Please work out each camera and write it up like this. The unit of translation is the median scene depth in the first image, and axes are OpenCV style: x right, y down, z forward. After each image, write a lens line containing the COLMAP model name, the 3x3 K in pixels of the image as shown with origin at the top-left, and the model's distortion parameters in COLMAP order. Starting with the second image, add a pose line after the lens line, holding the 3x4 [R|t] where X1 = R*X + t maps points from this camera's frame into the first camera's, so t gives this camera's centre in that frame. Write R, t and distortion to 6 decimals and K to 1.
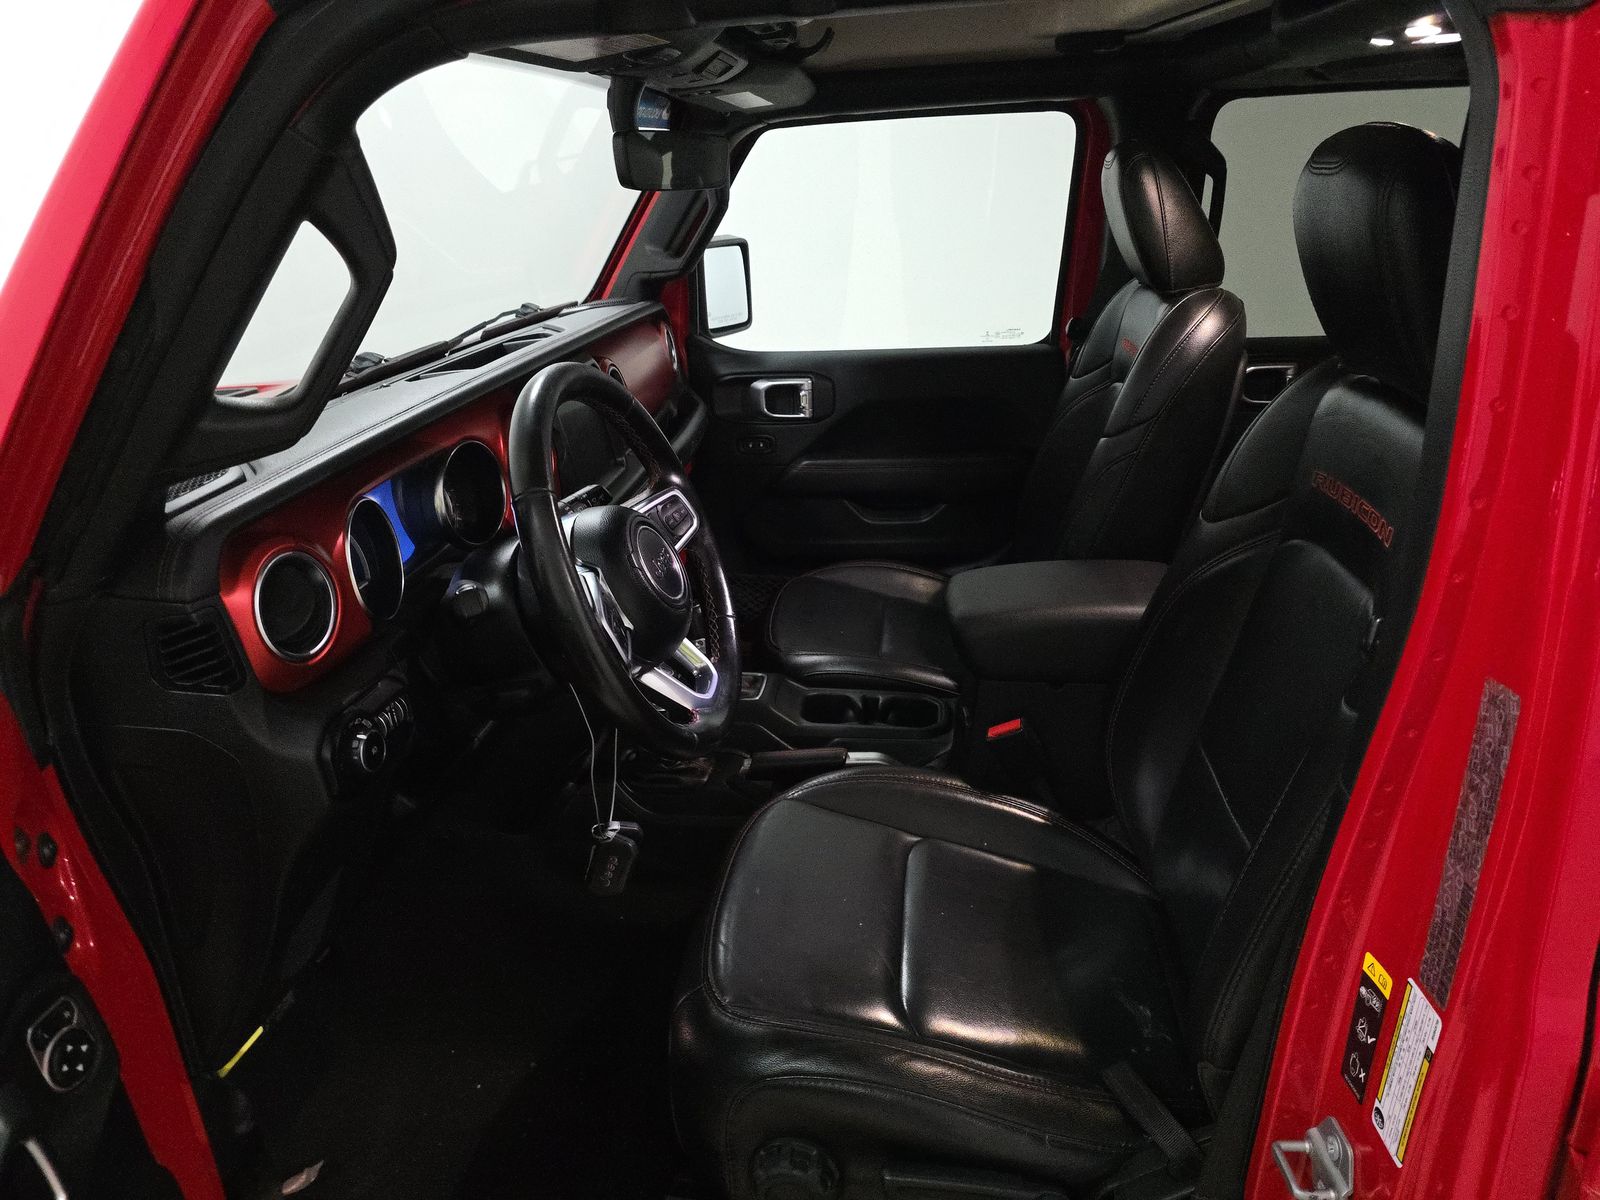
lens RADIAL K [[1079.0, 0, 802.7], [0, 1079.0, 604.3], [0, 0, 1]] dist [0.063877, -0.083875]
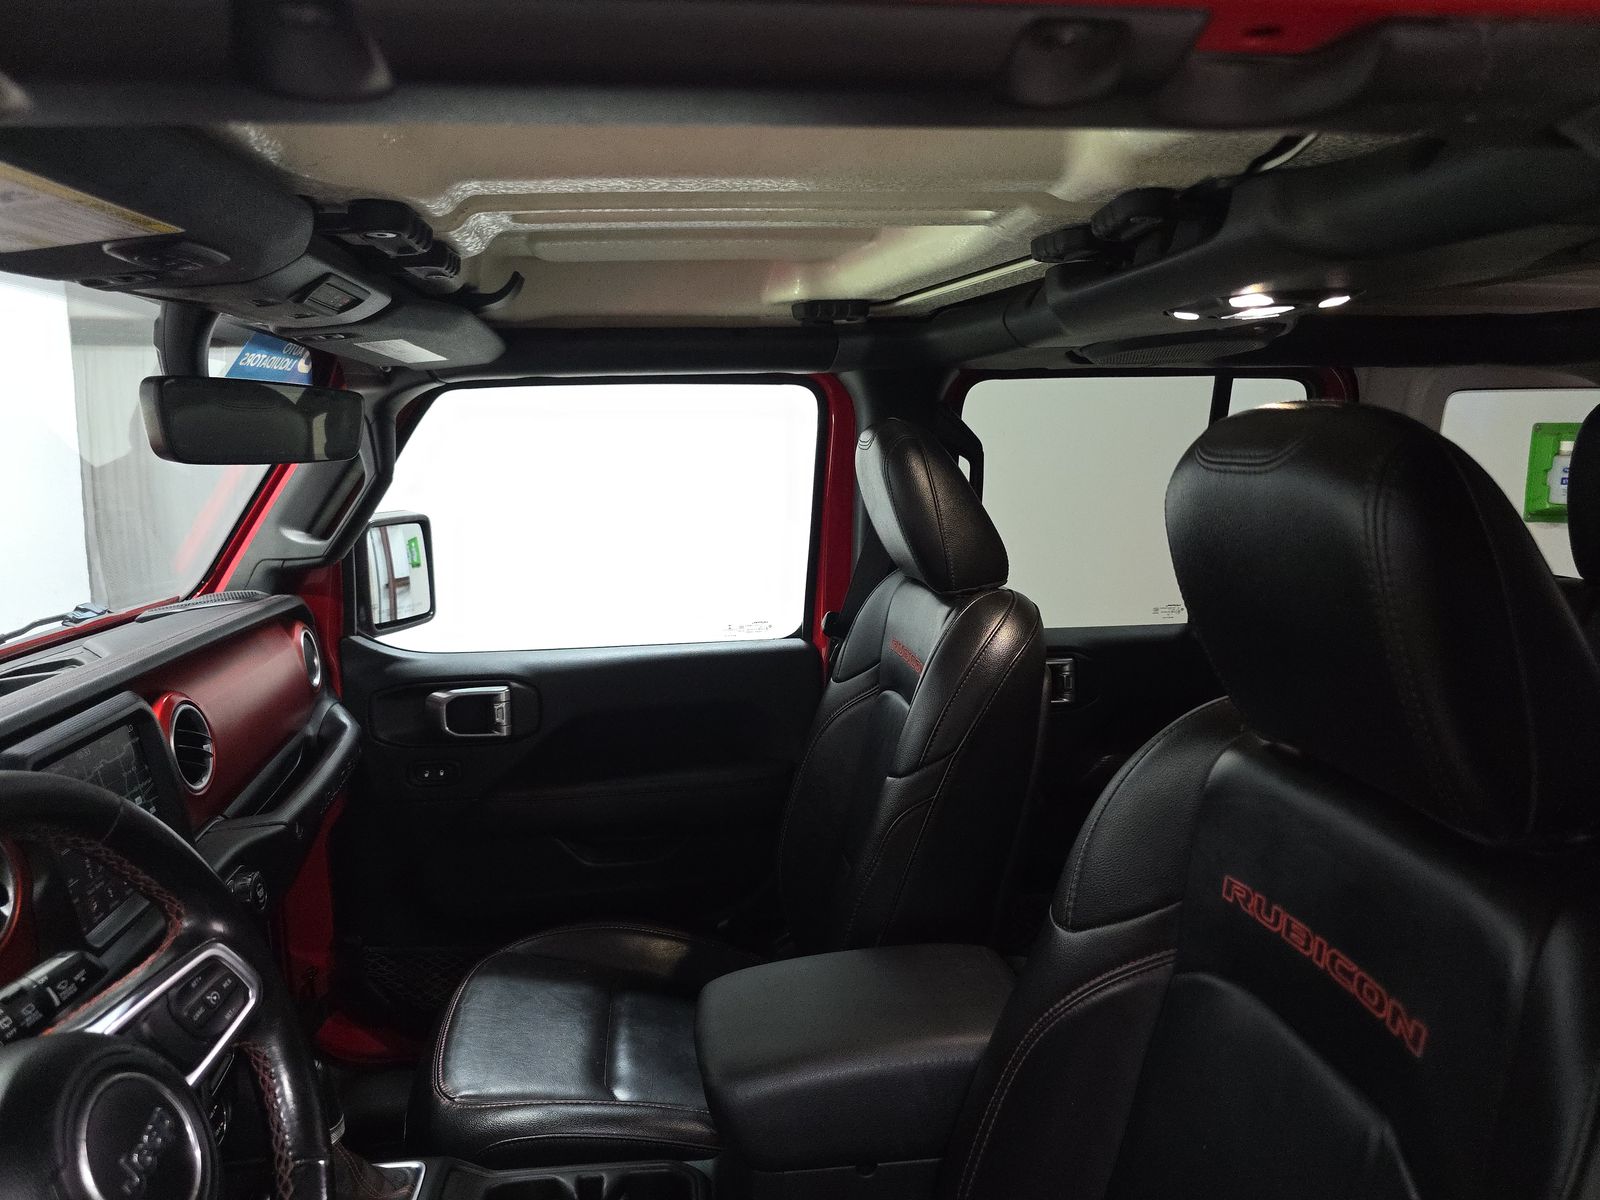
lens RADIAL K [[1079.0, 0, 802.7], [0, 1079.0, 604.3], [0, 0, 1]] dist [0.063877, -0.083875]
pose [[0.970043, -0.010636, 0.242701, 0.028141], [0.065222, 0.973765, -0.218010, -0.097184], [-0.234015, 0.227309, 0.945287, 0.232887]]
